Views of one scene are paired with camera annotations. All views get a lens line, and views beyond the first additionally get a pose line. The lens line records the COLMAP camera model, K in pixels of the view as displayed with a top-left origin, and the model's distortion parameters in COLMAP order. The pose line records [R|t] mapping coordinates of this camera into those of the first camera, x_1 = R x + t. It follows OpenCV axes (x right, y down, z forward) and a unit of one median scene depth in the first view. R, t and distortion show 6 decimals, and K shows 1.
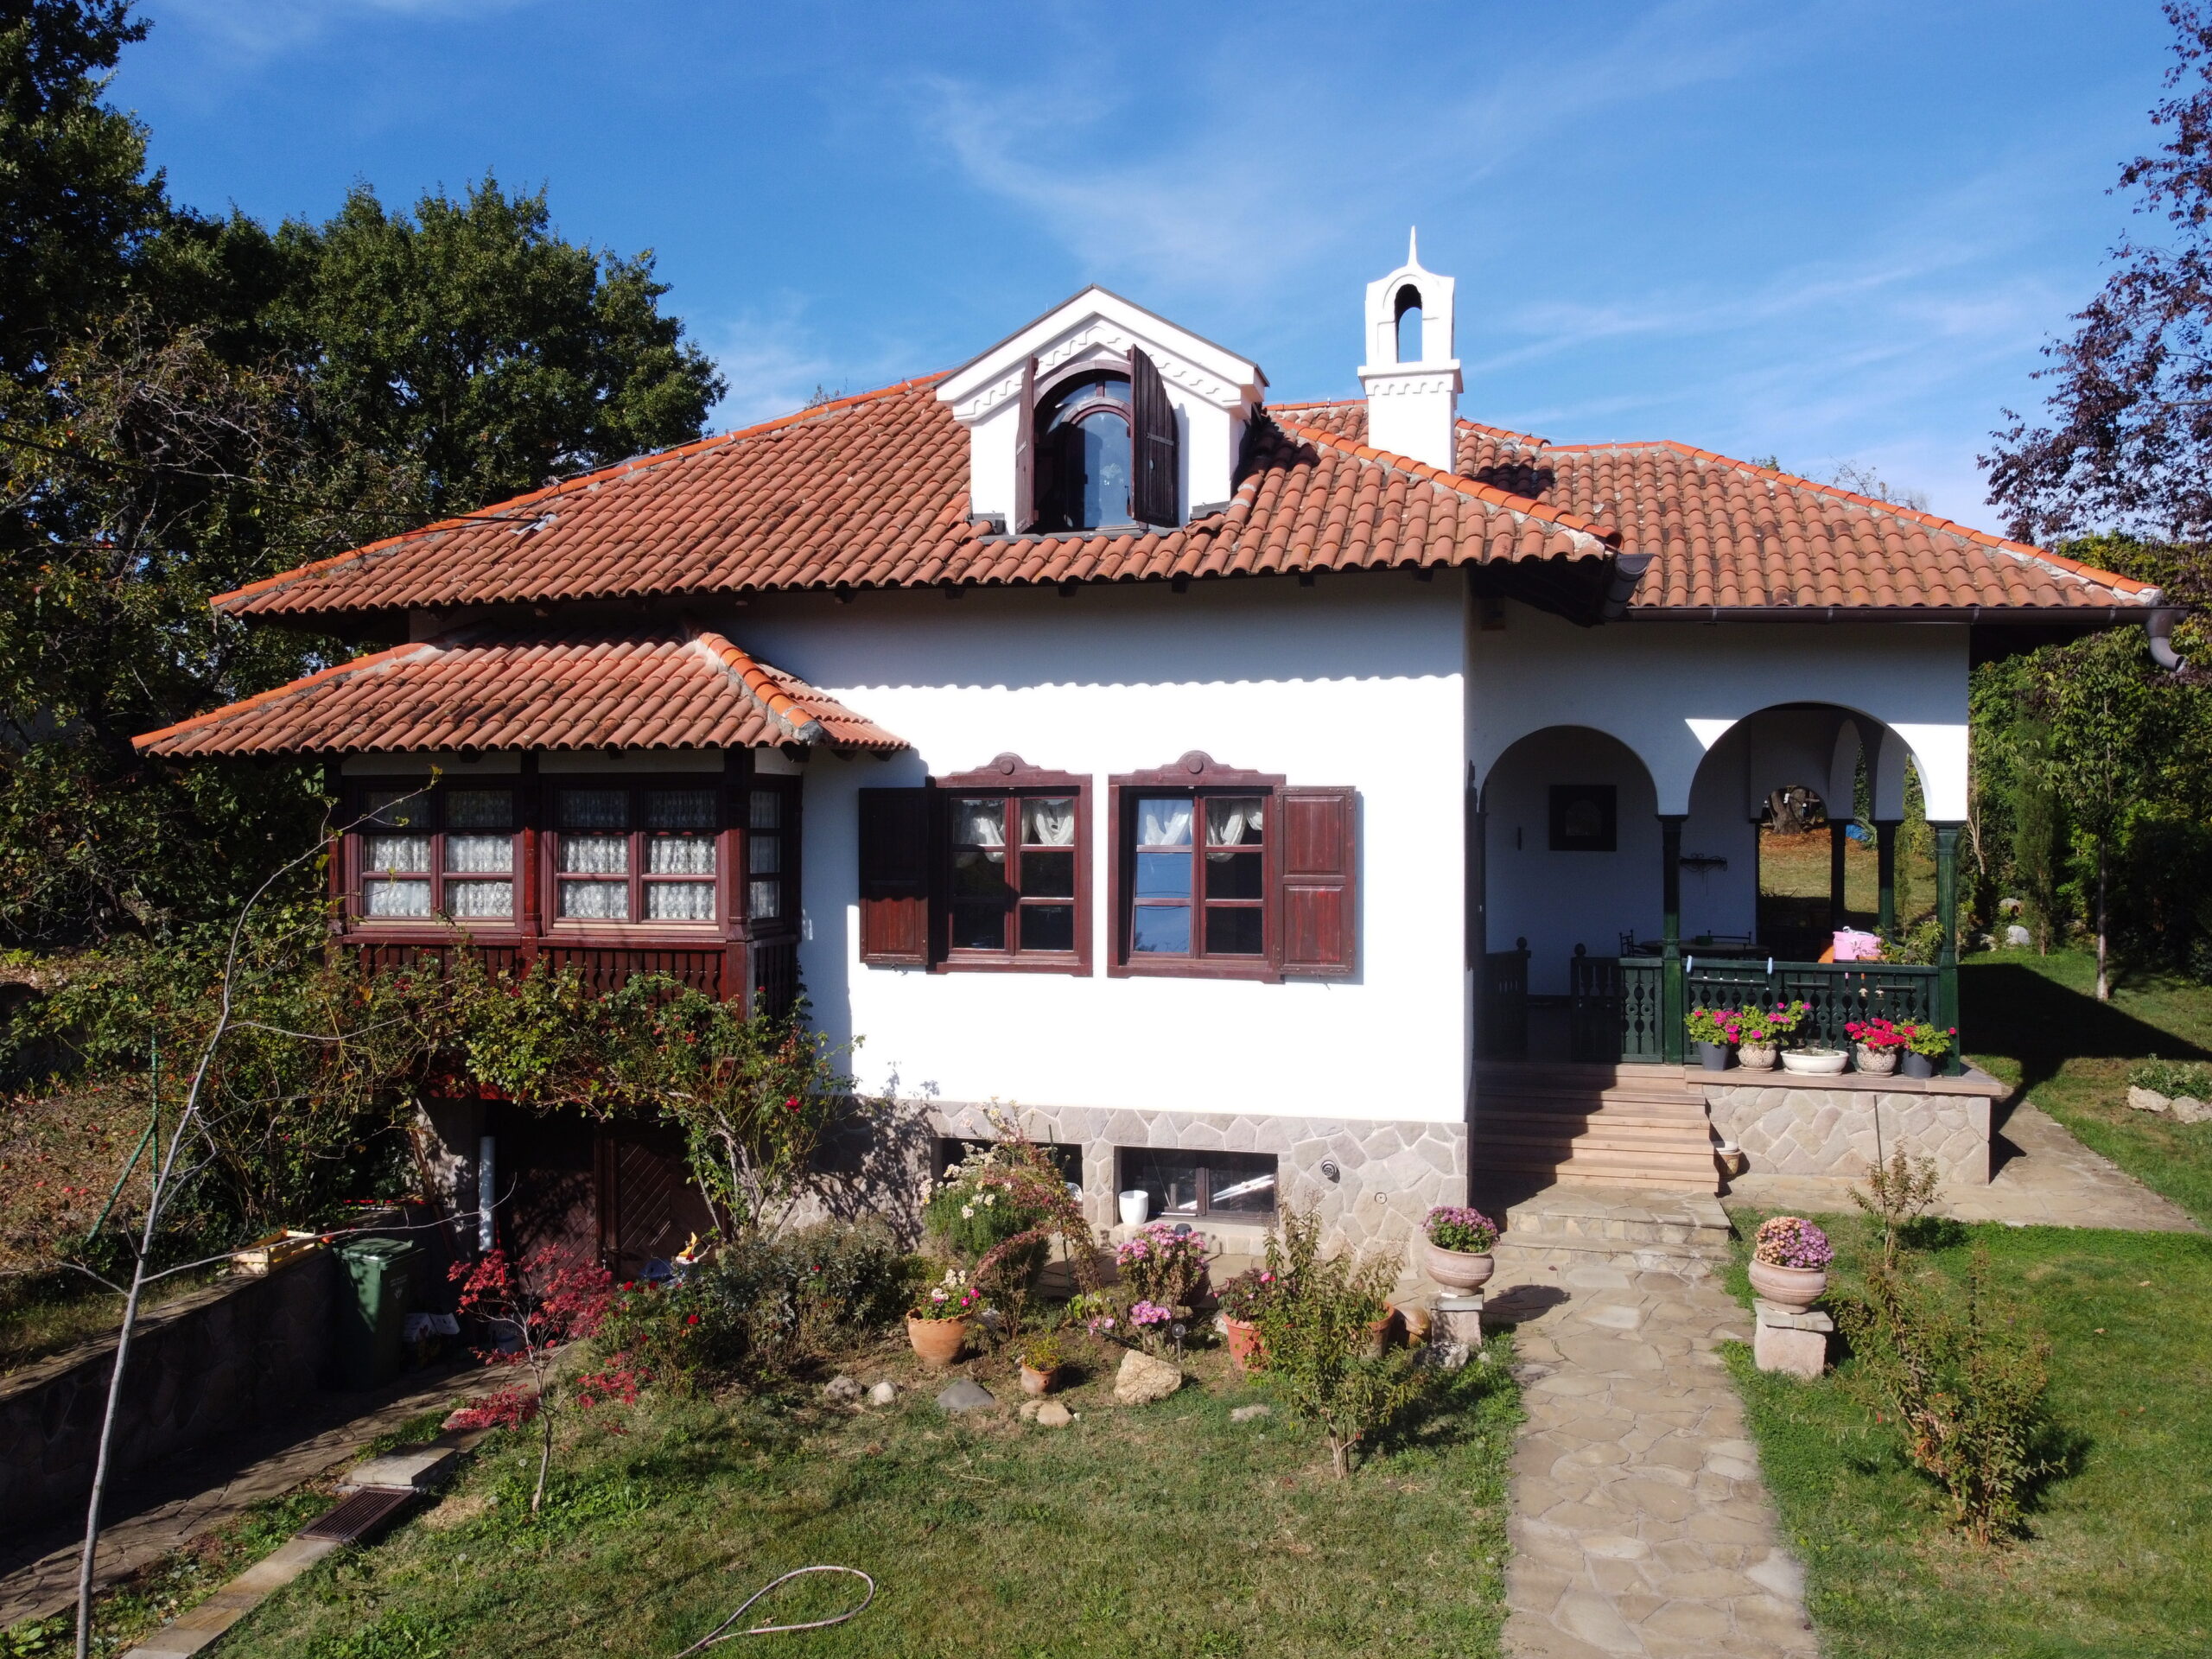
lens RADIAL K [[1682.5, 0, 1097.6], [0, 1682.5, 819.2], [0, 0, 1]] dist [0.003455, -0.008599]
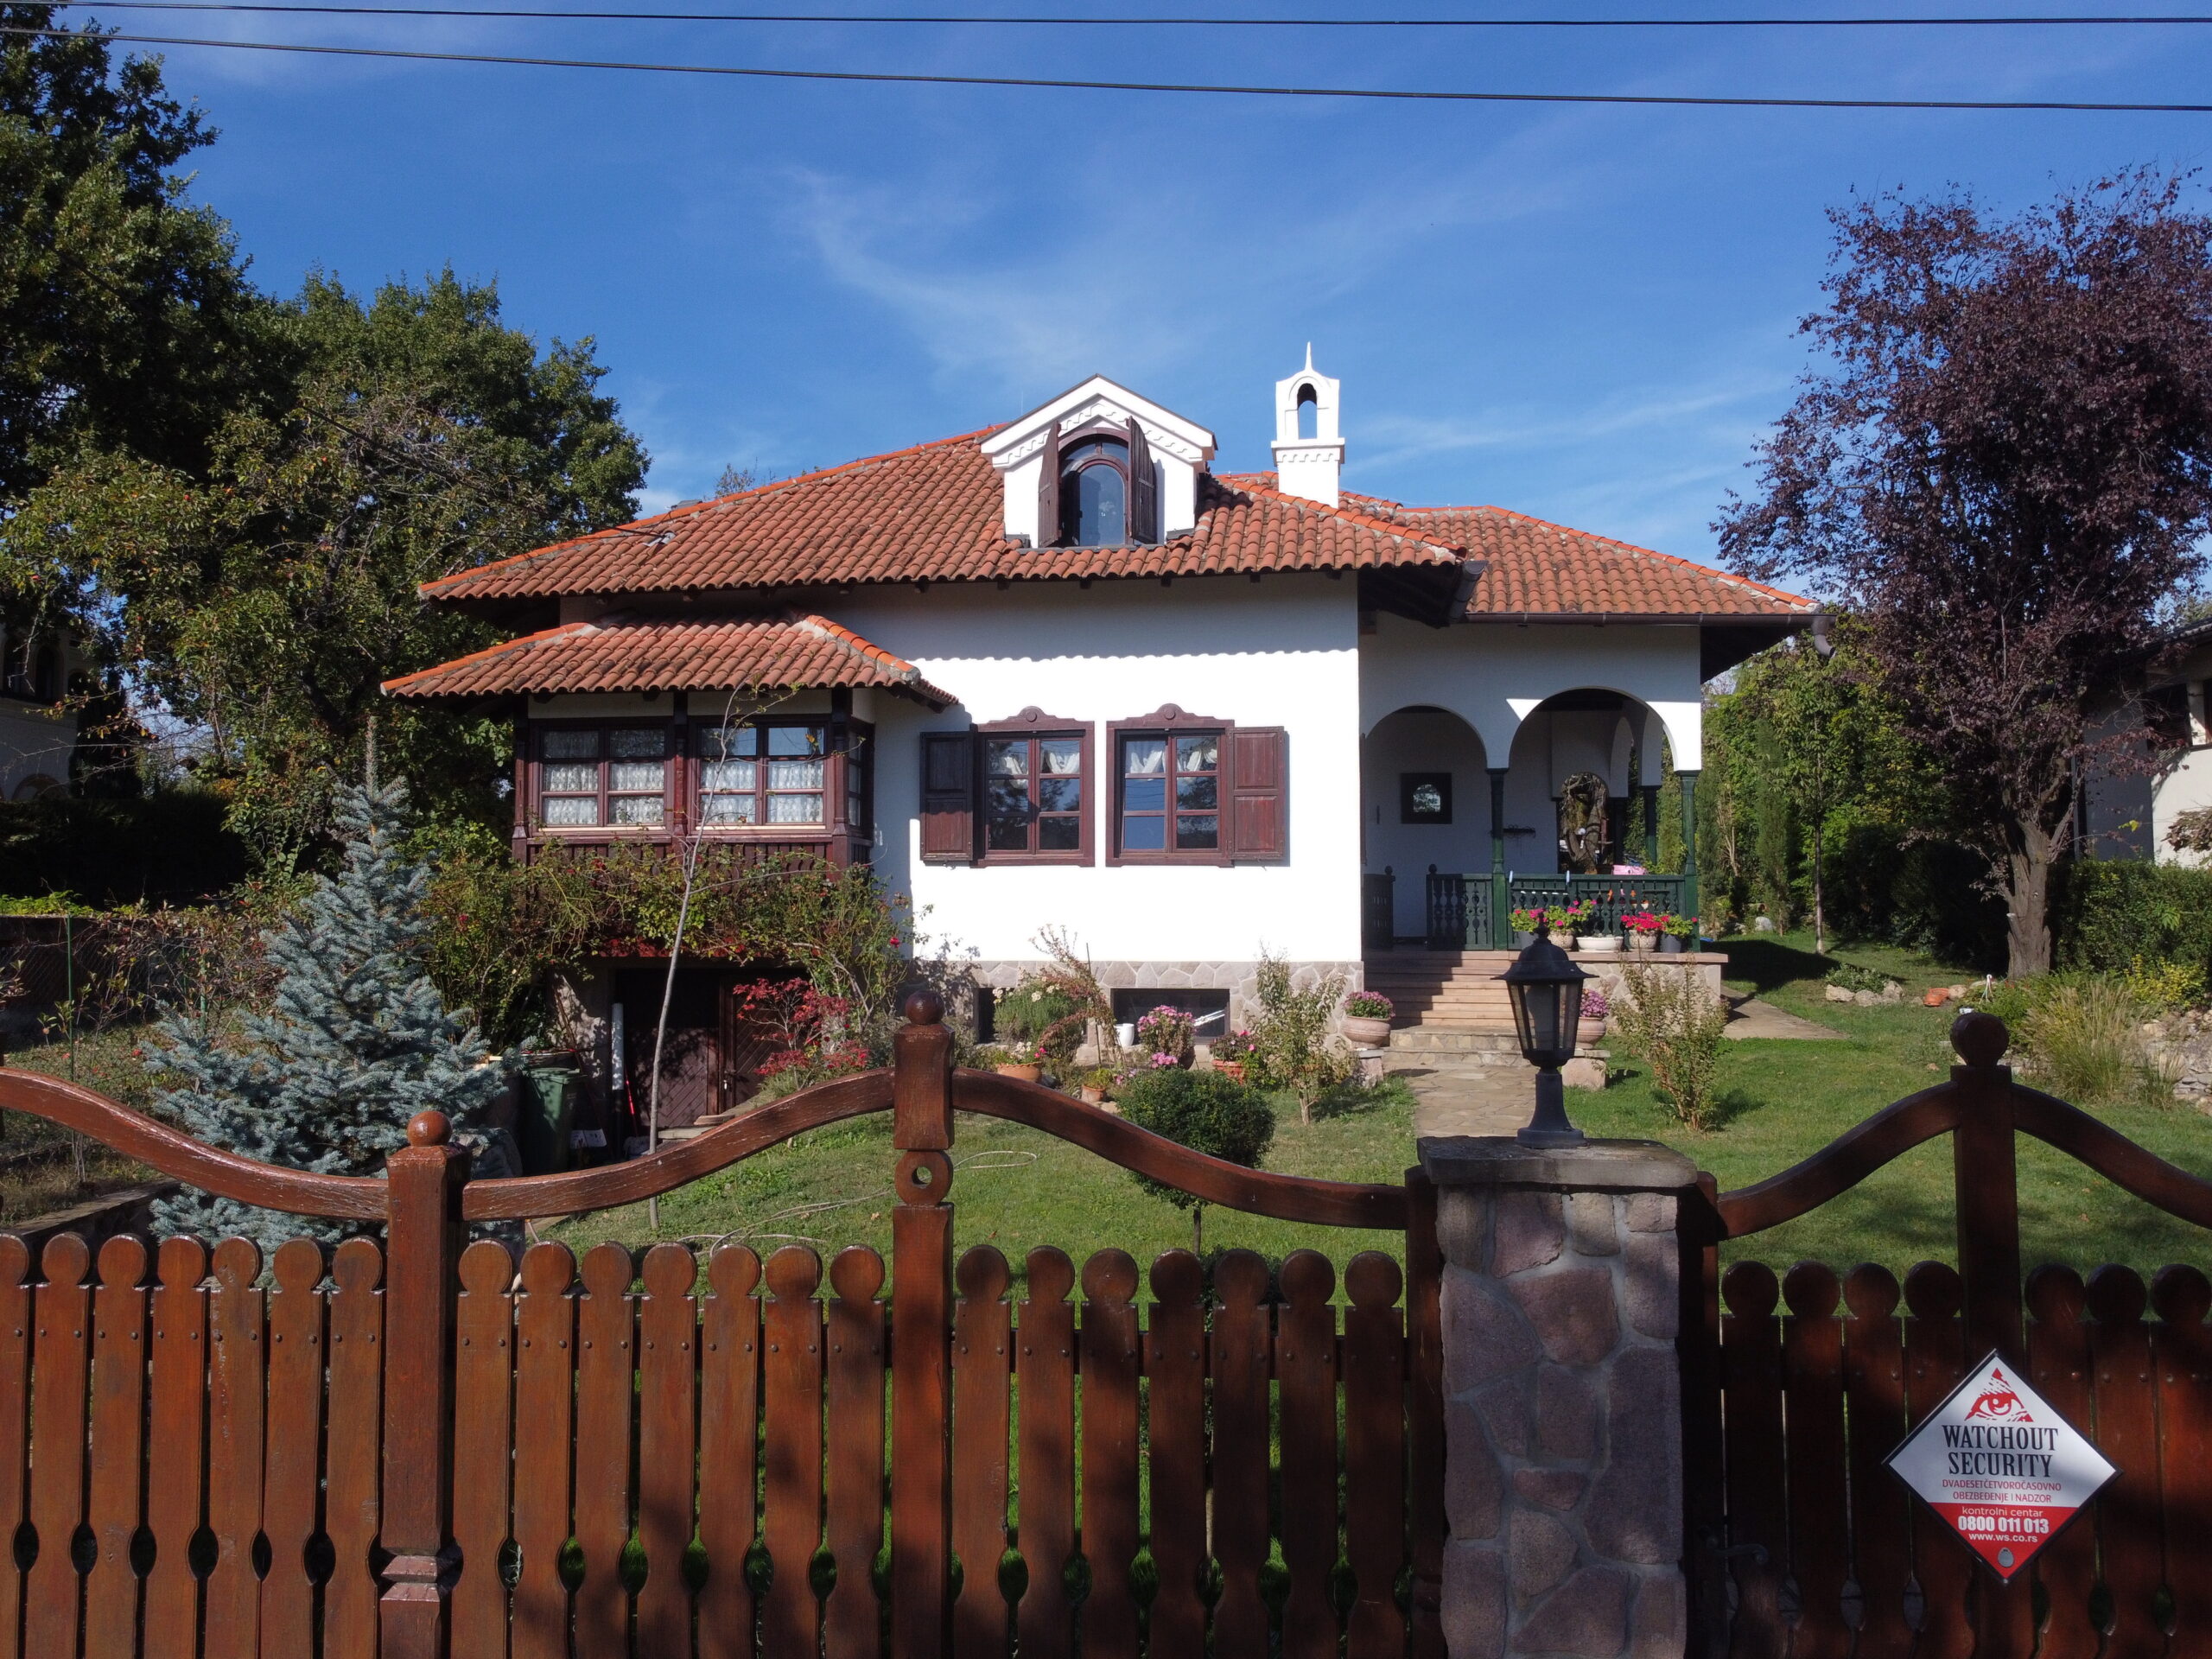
lens RADIAL K [[1682.5, 0, 1097.6], [0, 1682.5, 819.2], [0, 0, 1]] dist [0.003455, -0.008599]
pose [[0.994322, 0.006250, 0.106226, -0.142685], [-0.000030, 0.998290, -0.058451, 0.130901], [-0.106410, 0.058116, 0.992623, -0.361226]]
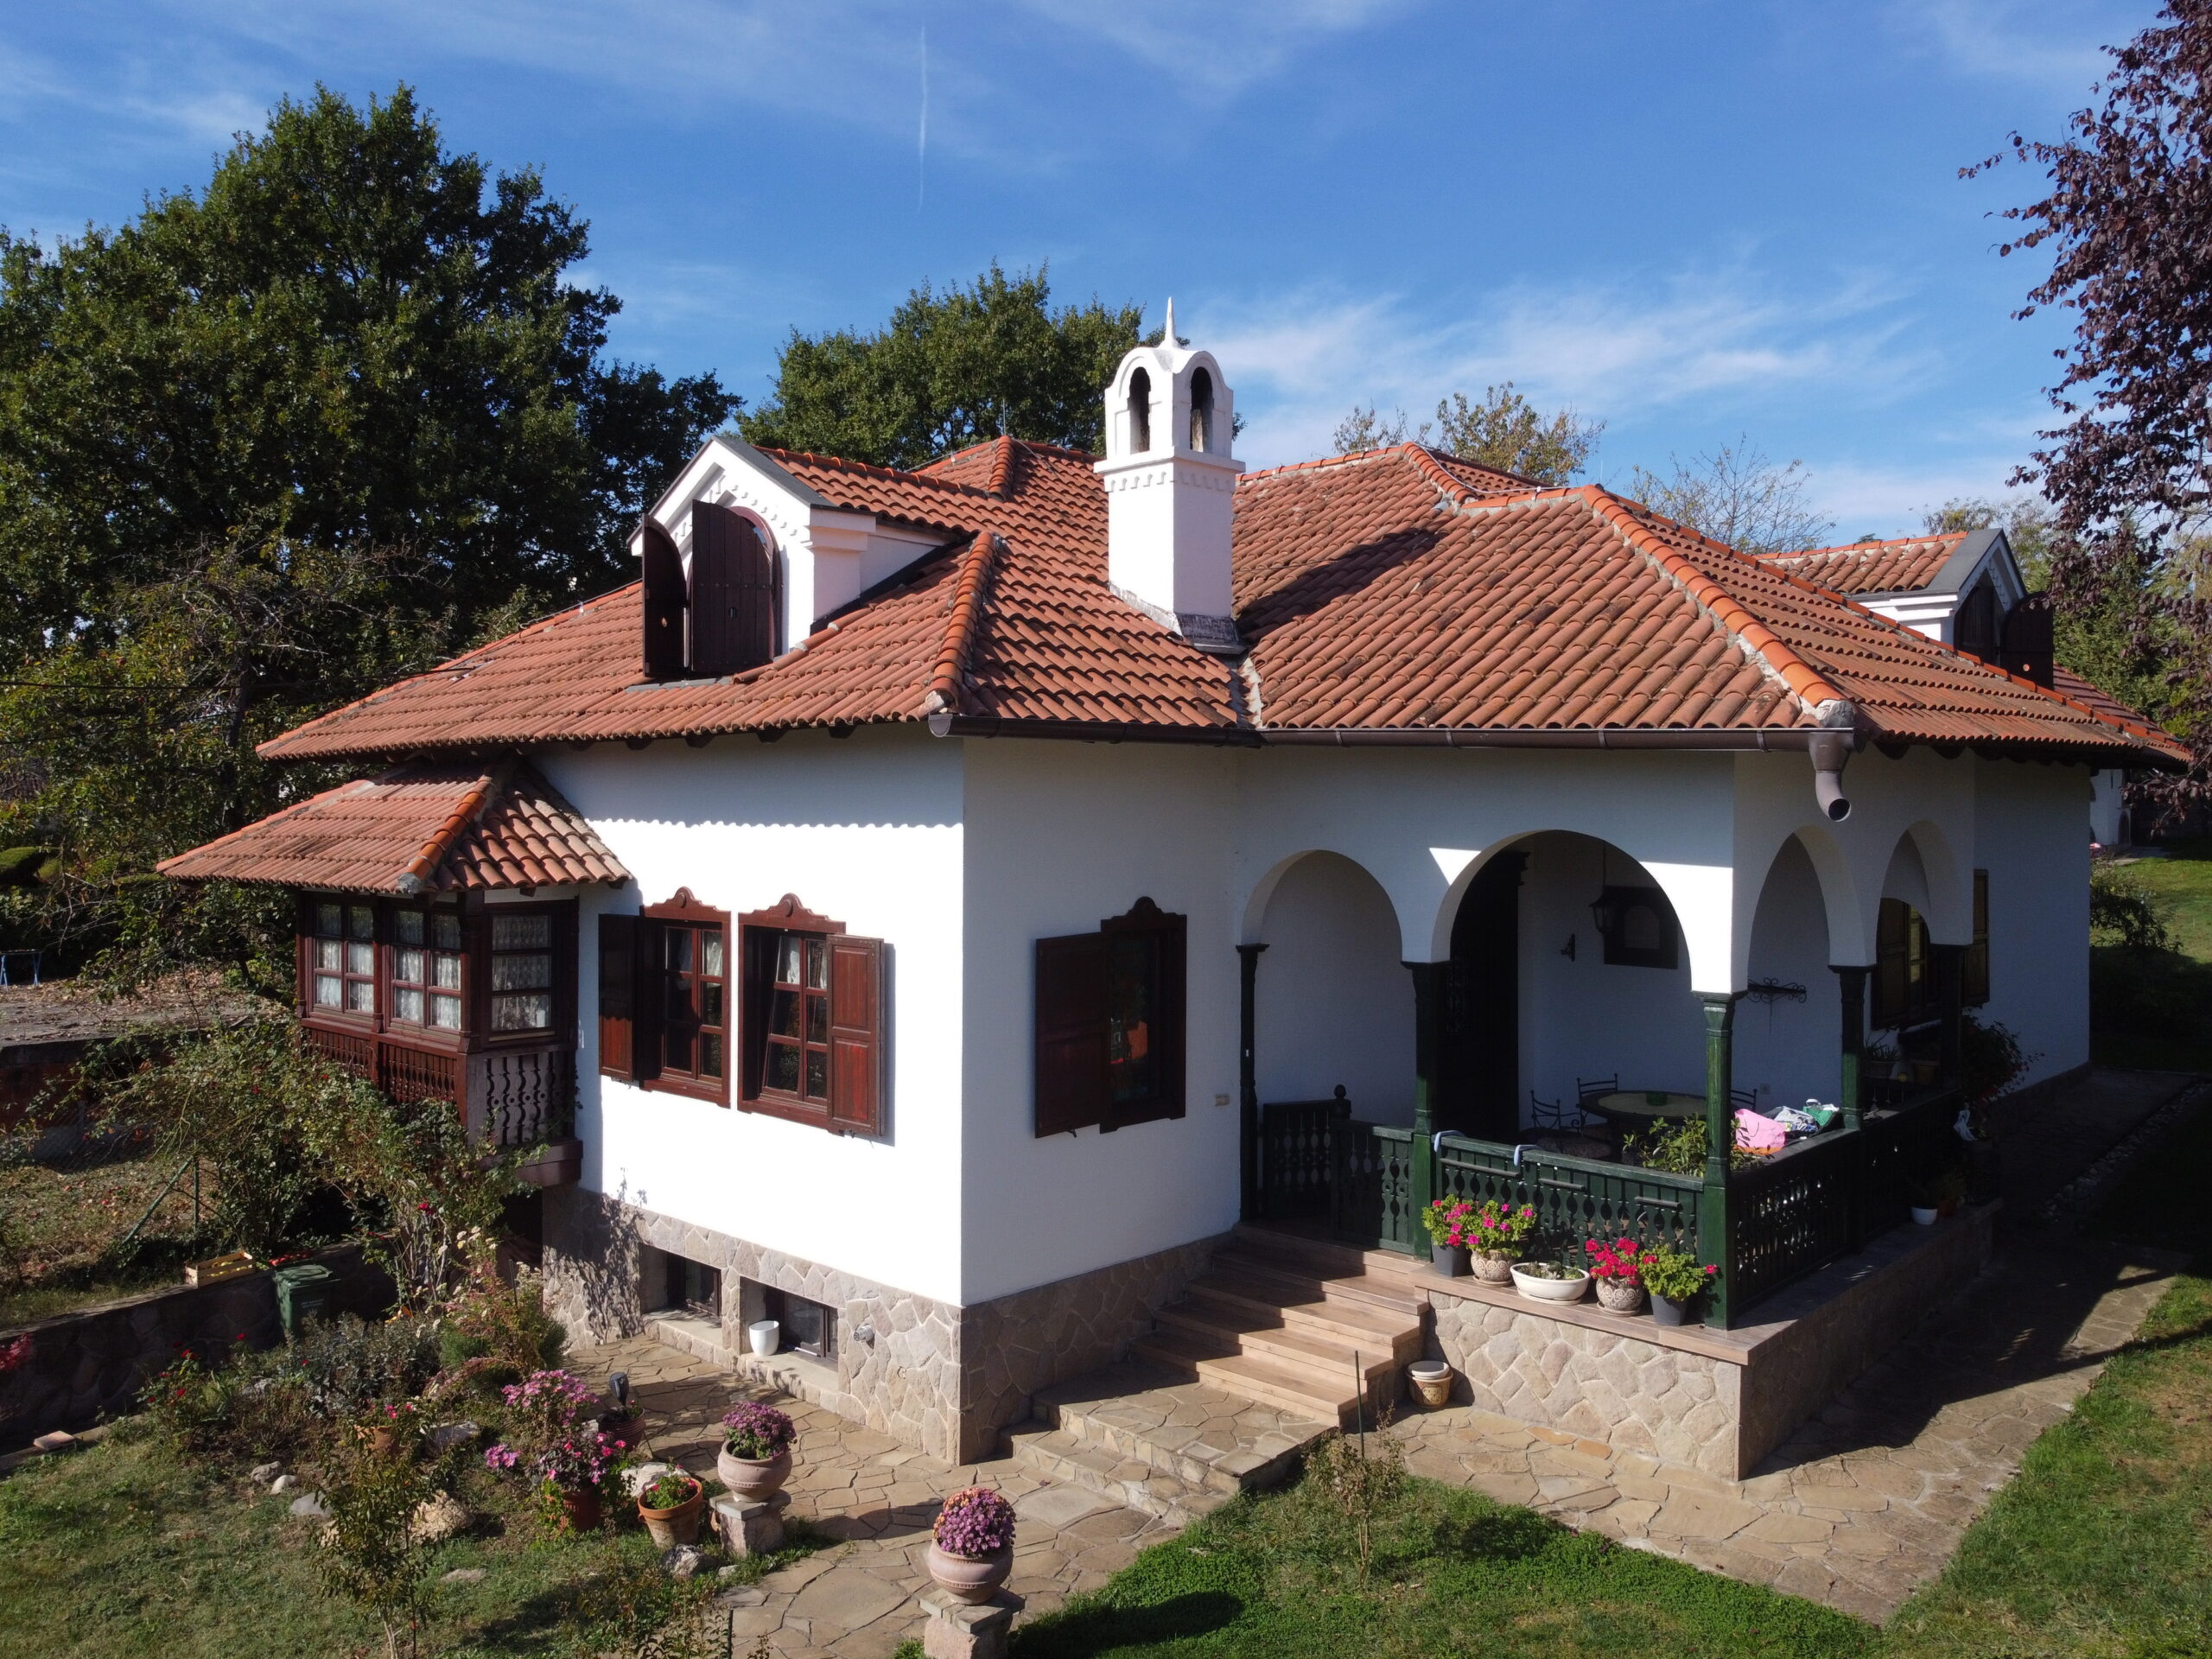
lens RADIAL K [[1689.6, 0, 1096.1], [0, 1689.6, 819.9], [0, 0, 1]] dist [-0.004260, 0.000195]
pose [[0.867380, 0.003657, -0.497634, 0.678311], [0.000761, 0.999962, 0.008675, -0.087927], [0.497647, -0.007904, 0.867344, 0.211564]]
